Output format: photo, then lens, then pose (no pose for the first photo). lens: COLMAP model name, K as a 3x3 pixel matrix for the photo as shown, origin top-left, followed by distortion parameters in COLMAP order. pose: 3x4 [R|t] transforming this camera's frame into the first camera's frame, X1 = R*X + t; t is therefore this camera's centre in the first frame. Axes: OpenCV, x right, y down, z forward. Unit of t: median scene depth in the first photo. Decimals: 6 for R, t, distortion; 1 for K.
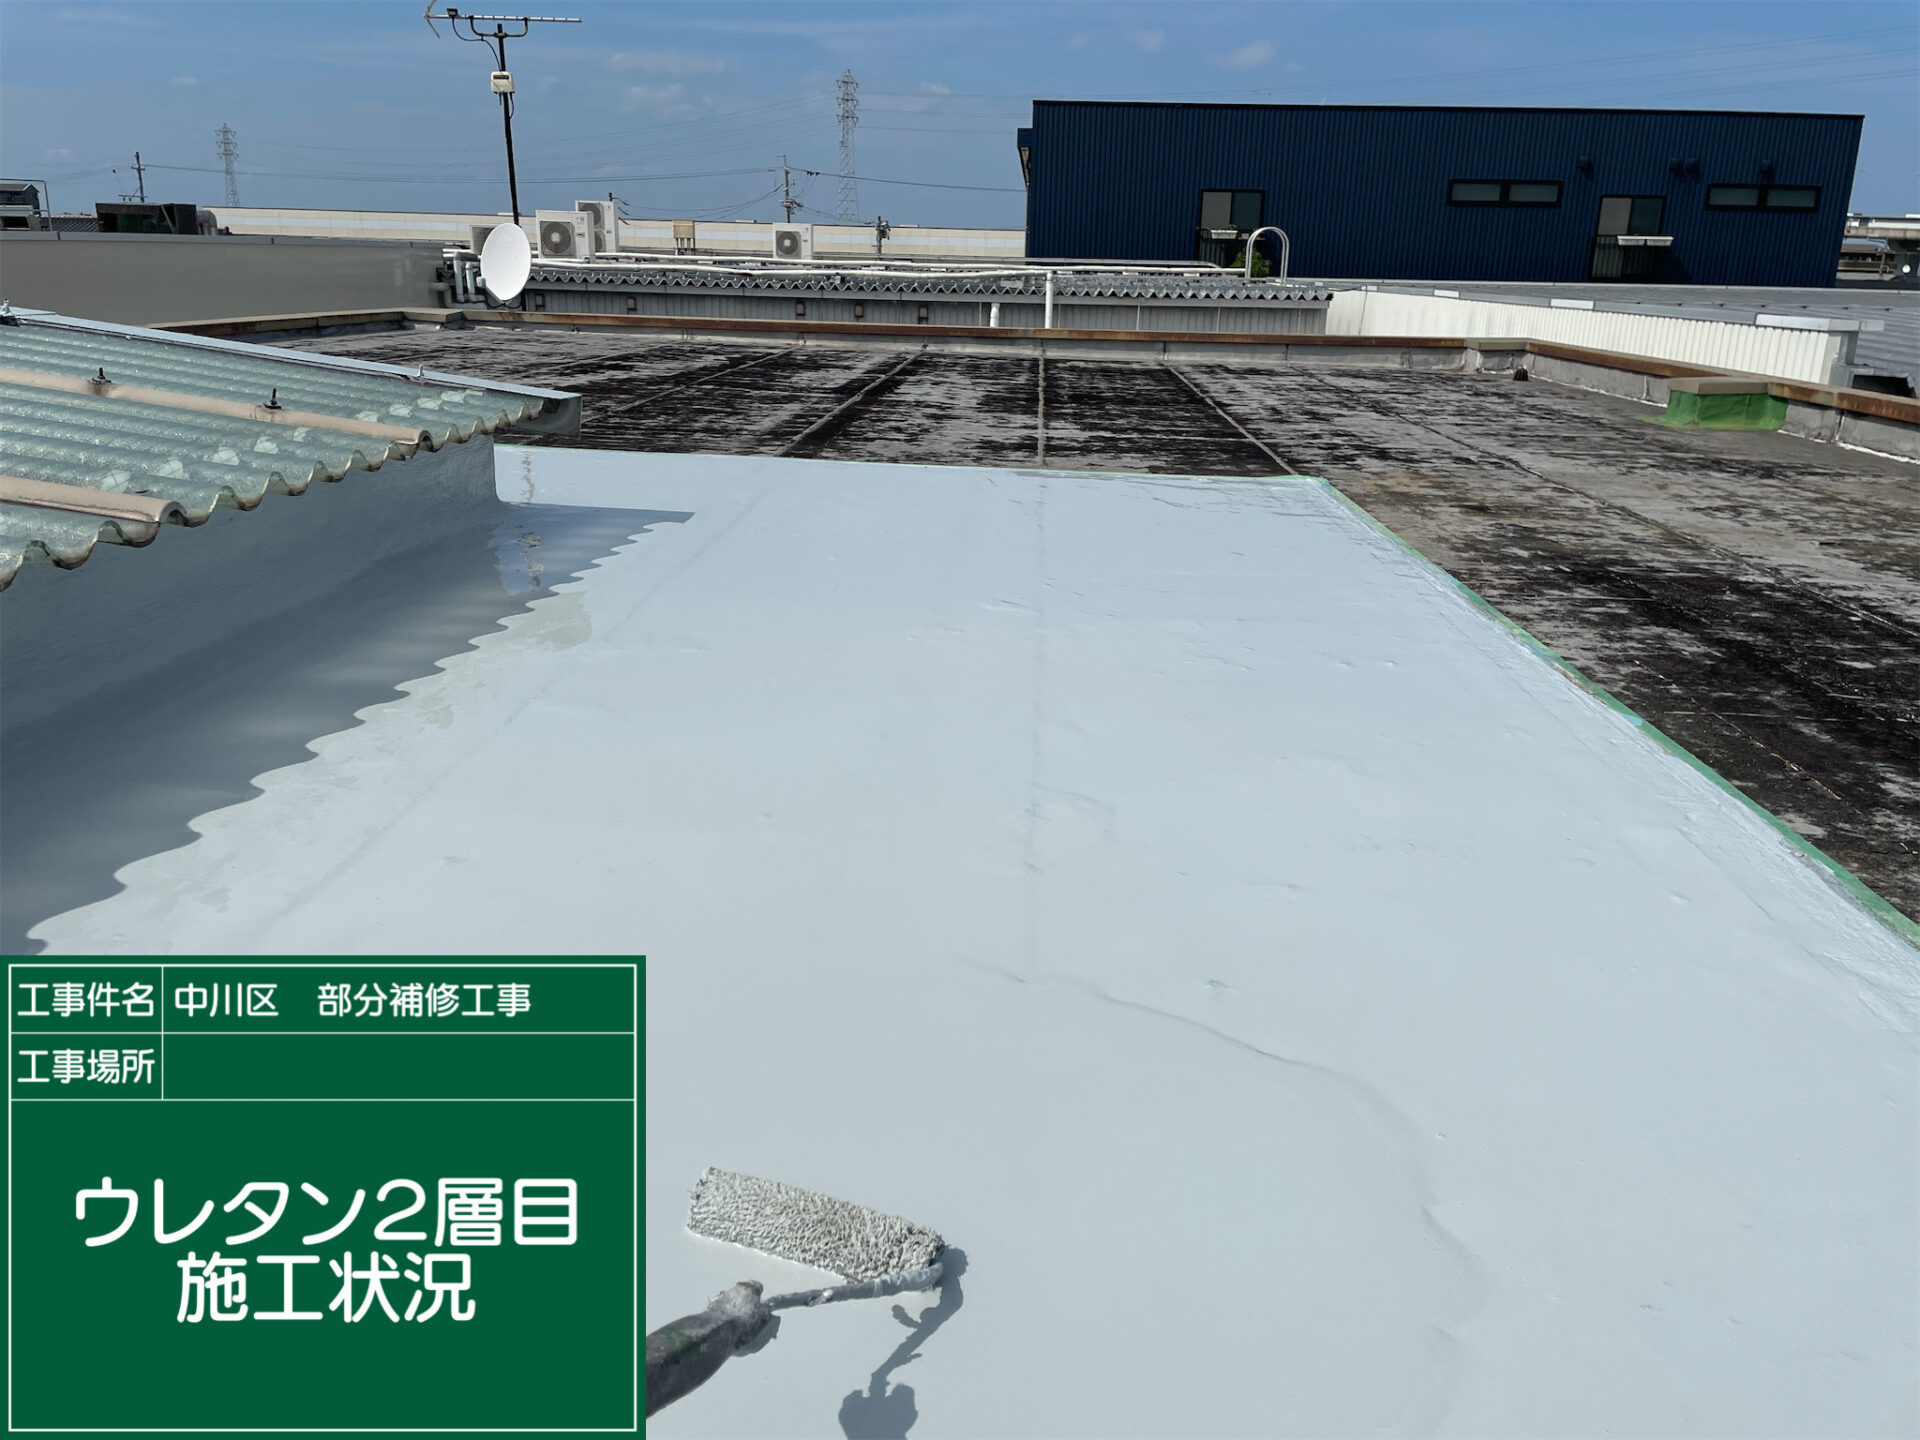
lens RADIAL K [[1478.8, 0, 953.8], [0, 1478.8, 716.5], [0, 0, 1]] dist [0.073776, -0.101401]
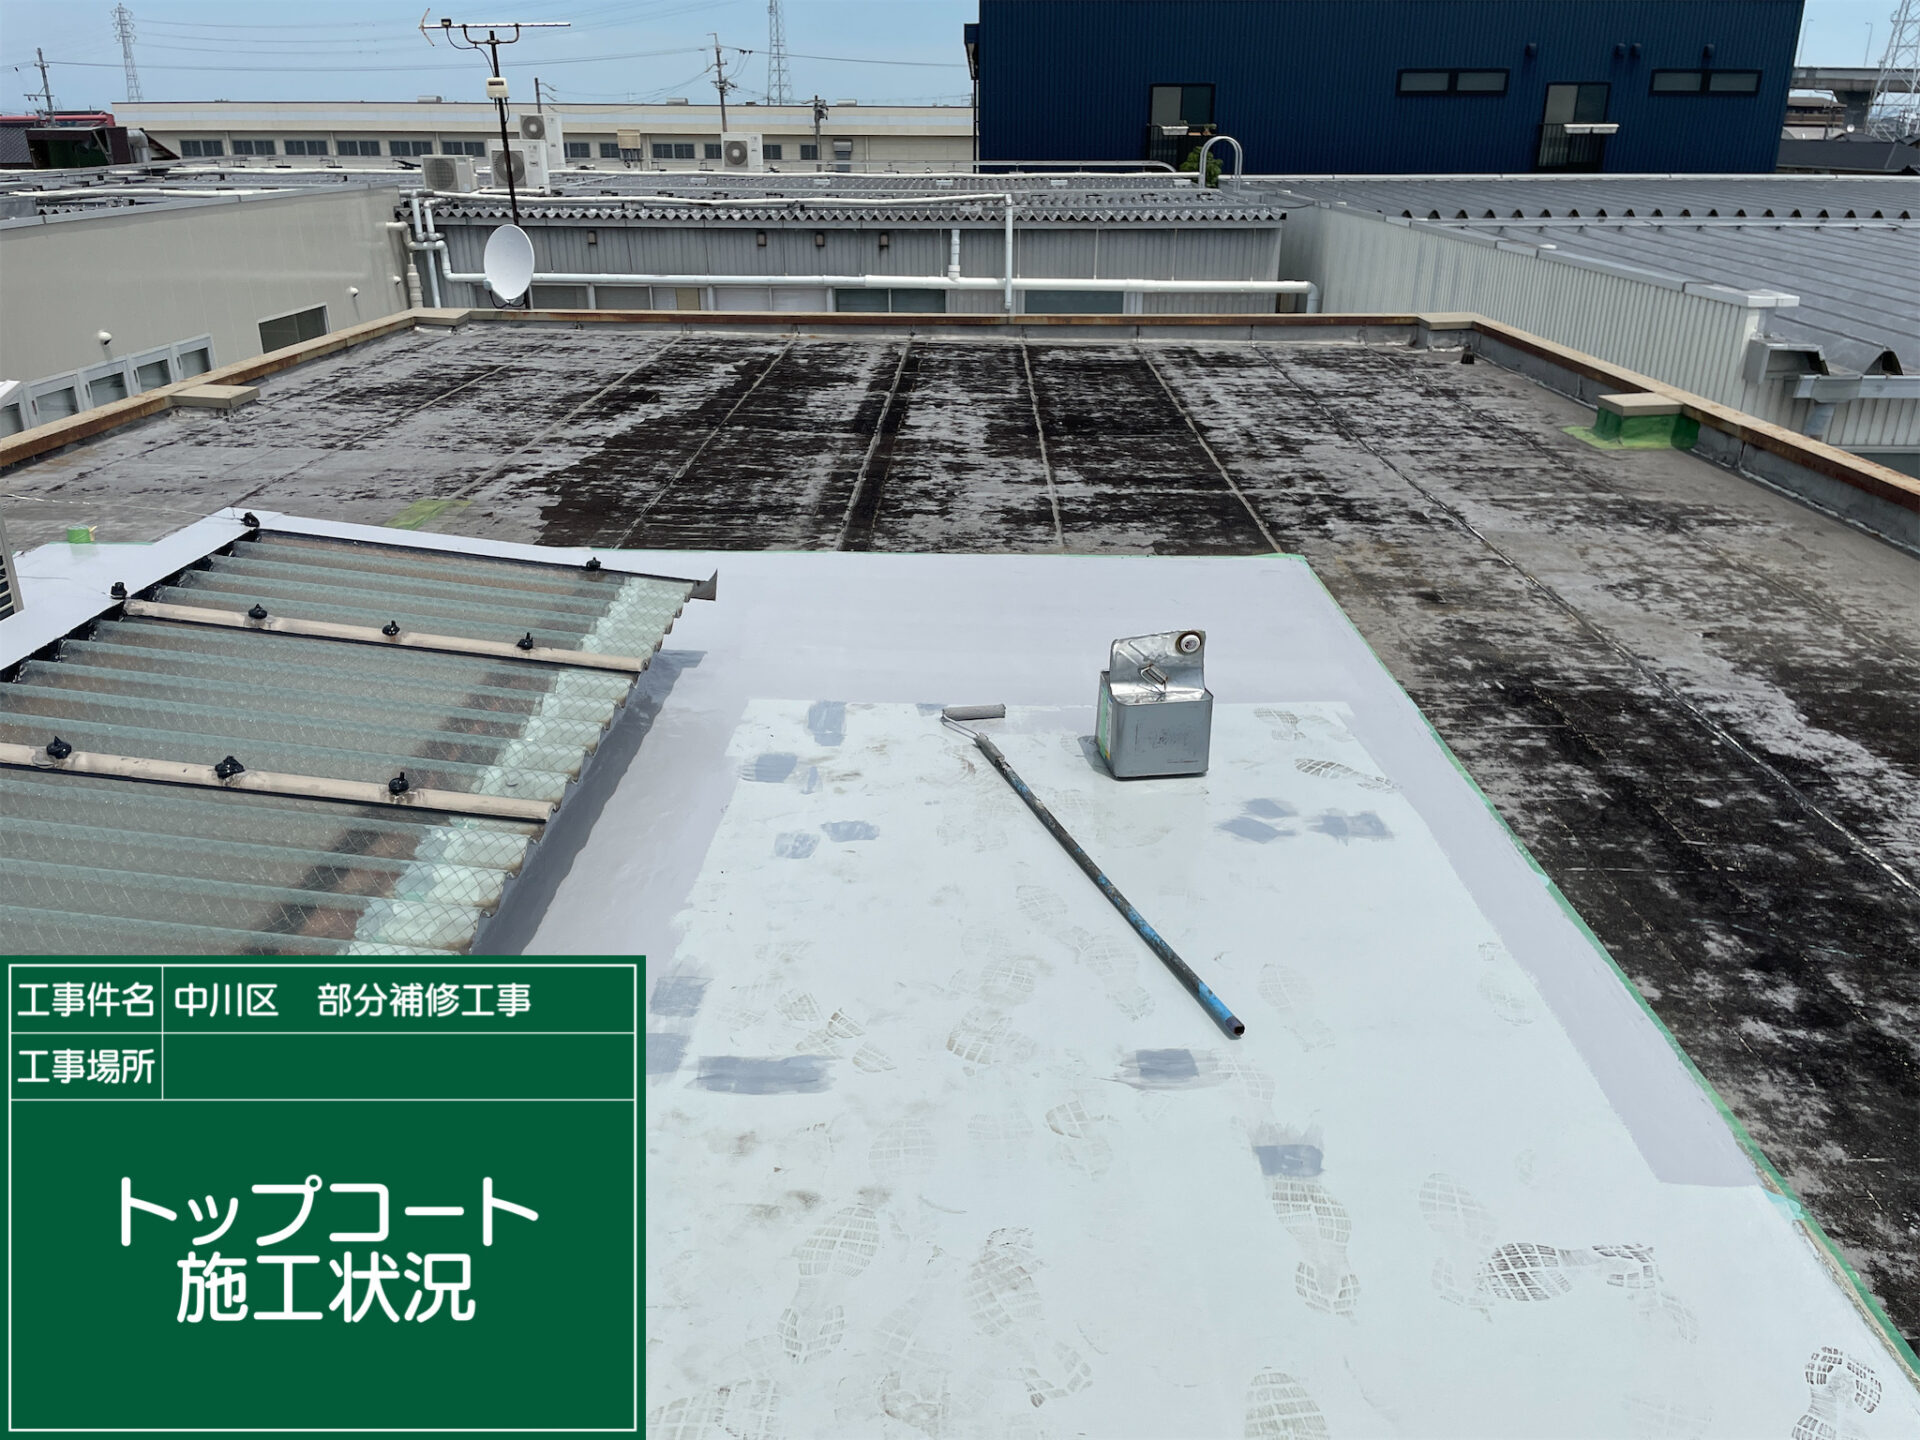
lens RADIAL K [[1478.8, 0, 956.1], [0, 1478.8, 731.7], [0, 0, 1]] dist [0.073776, -0.101401]
pose [[0.998920, -0.035882, 0.029527, -0.040018], [0.033155, 0.995553, 0.088180, -0.079737], [-0.032560, -0.087106, 0.995667, -0.109497]]
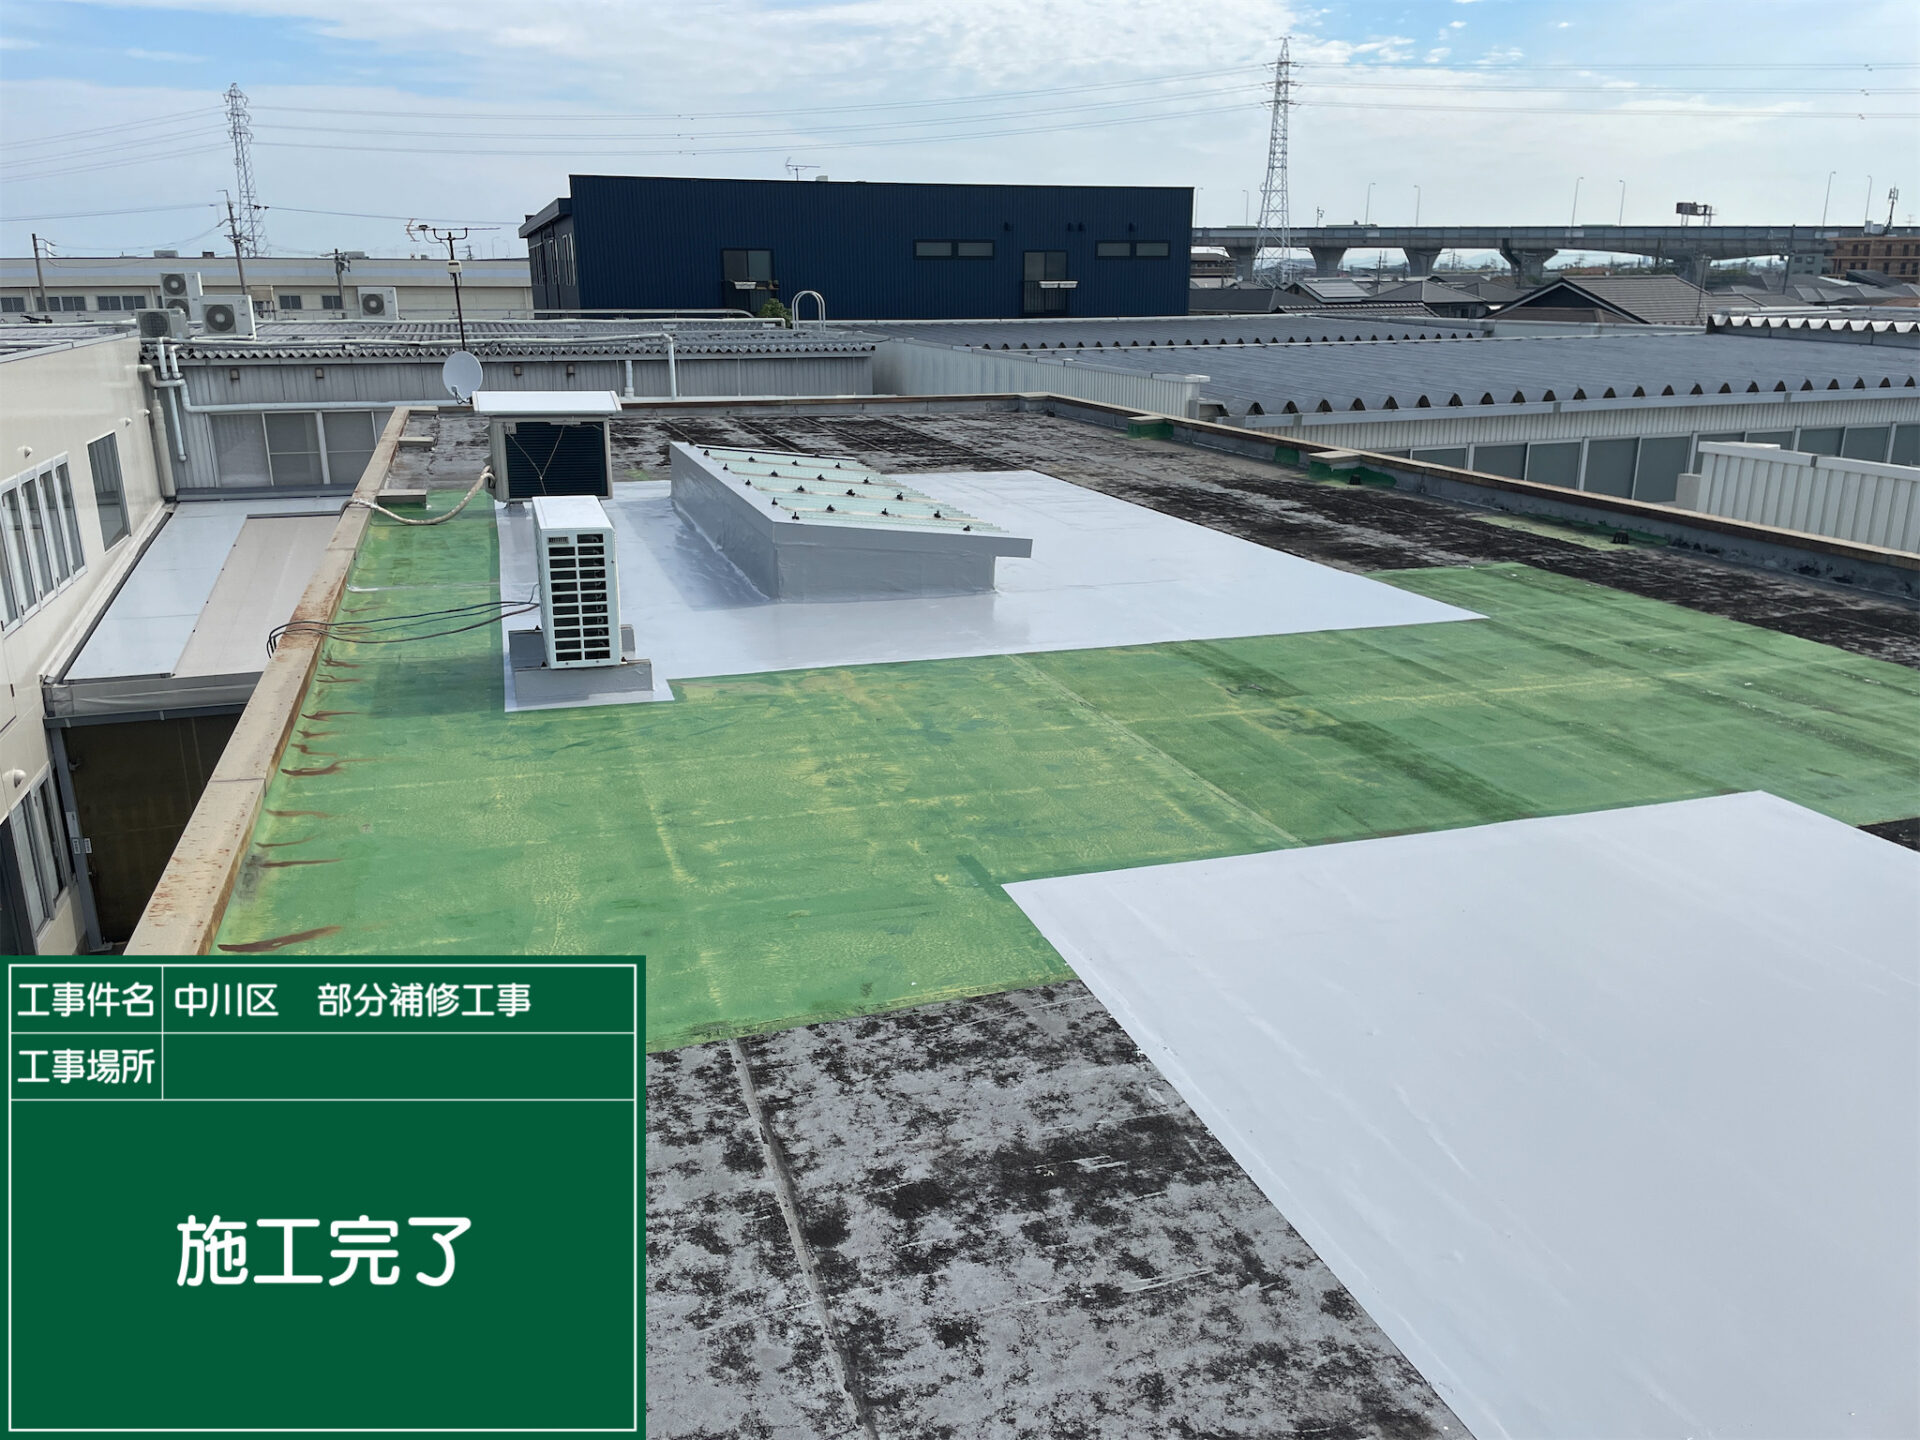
lens RADIAL K [[1478.8, 0, 965.6], [0, 1478.8, 724.6], [0, 0, 1]] dist [0.073776, -0.101401]
pose [[0.931609, -0.128700, 0.339913, -0.529528], [0.129258, 0.991386, 0.021105, 0.145646], [-0.339701, 0.024275, 0.940220, -0.943867]]
